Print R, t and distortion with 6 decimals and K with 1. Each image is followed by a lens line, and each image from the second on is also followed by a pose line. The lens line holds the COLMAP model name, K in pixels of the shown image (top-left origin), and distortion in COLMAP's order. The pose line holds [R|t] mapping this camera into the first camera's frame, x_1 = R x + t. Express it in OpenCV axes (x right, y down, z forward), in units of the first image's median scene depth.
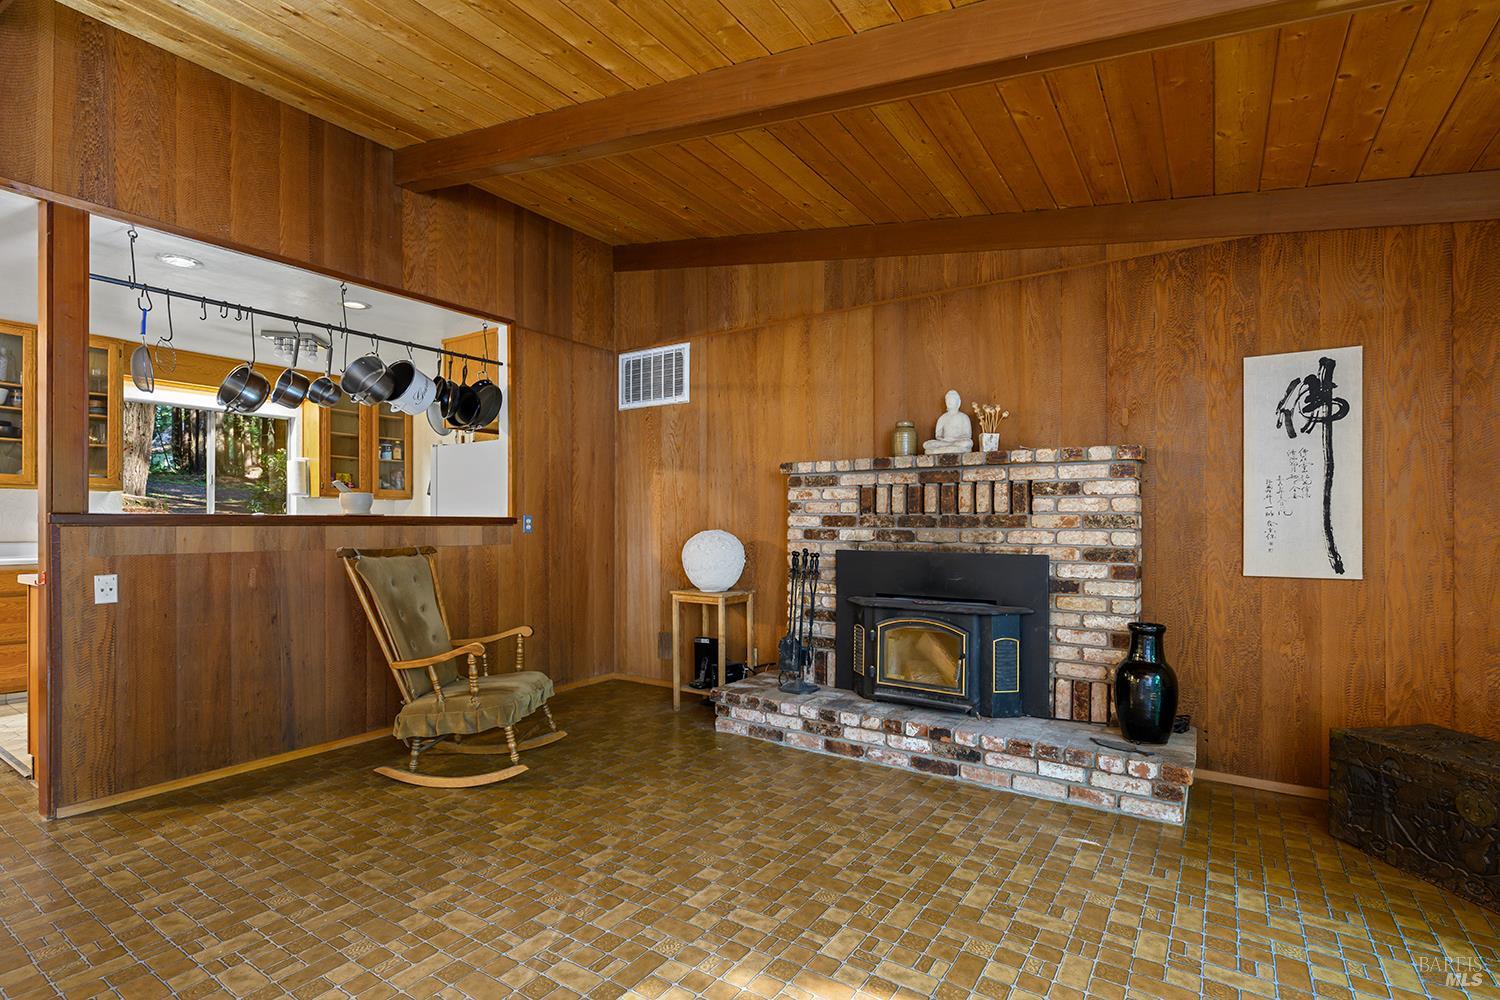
lens RADIAL K [[704.9, 0, 751.5], [0, 704.9, 520.8], [0, 0, 1]] dist [-0.005277, 0.000601]
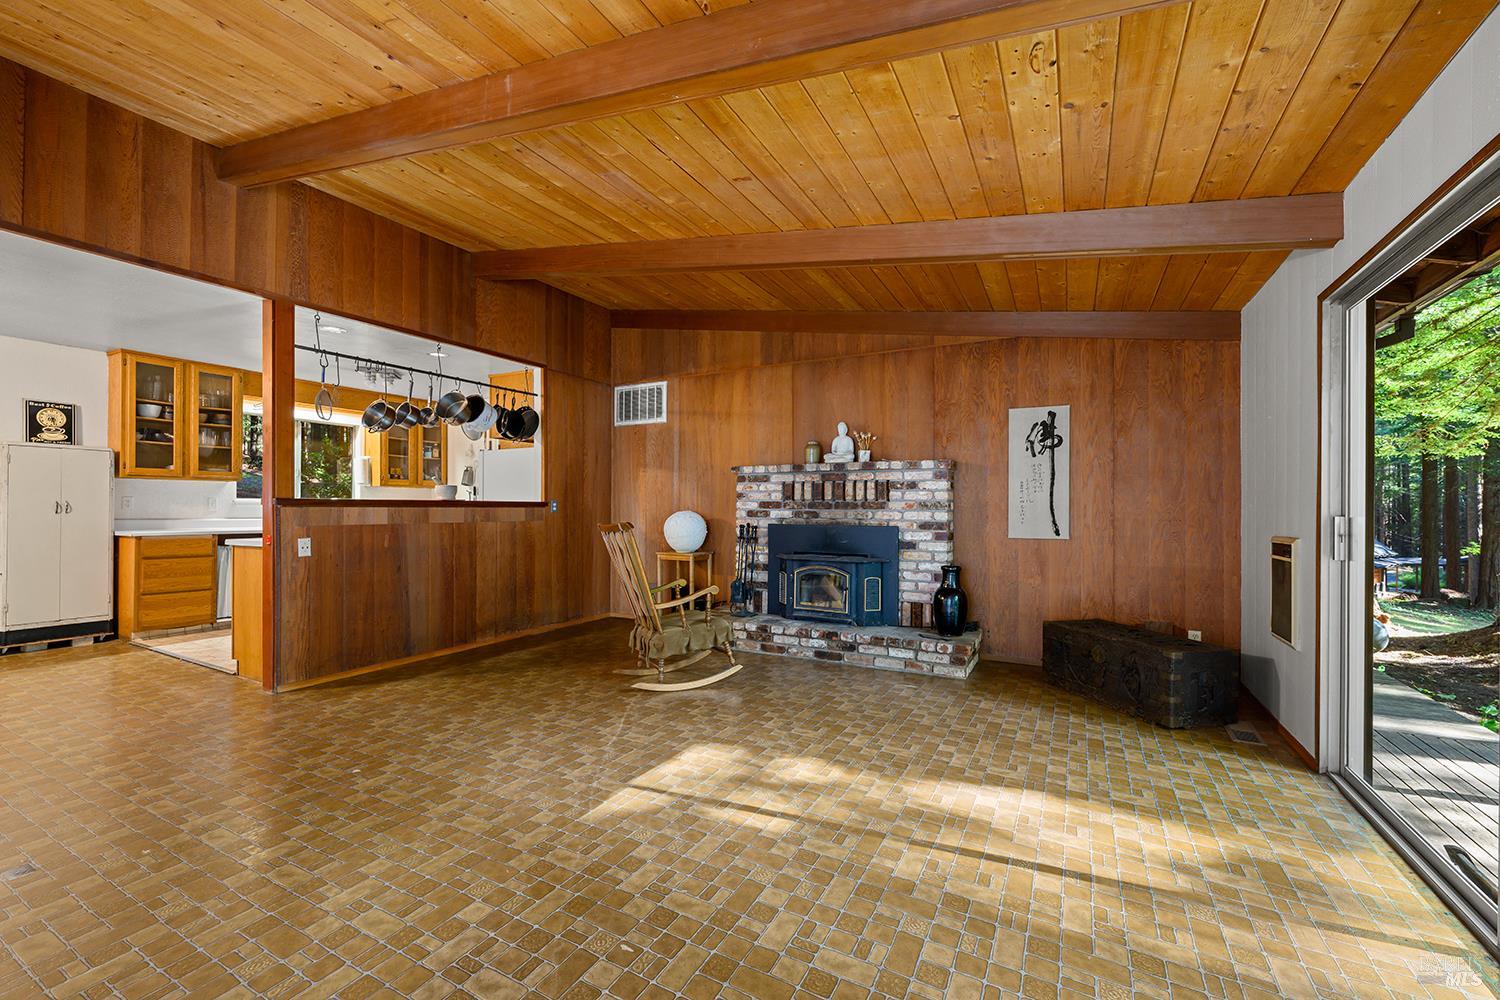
lens RADIAL K [[608.6, 0, 747.9], [0, 608.6, 504.8], [0, 0, 1]] dist [-0.002918, 0.001192]
pose [[0.995573, 0.002639, 0.093956, -0.055832], [-0.002518, 0.999996, -0.001406, 0.002060], [-0.093959, 0.001163, 0.995575, -0.360833]]
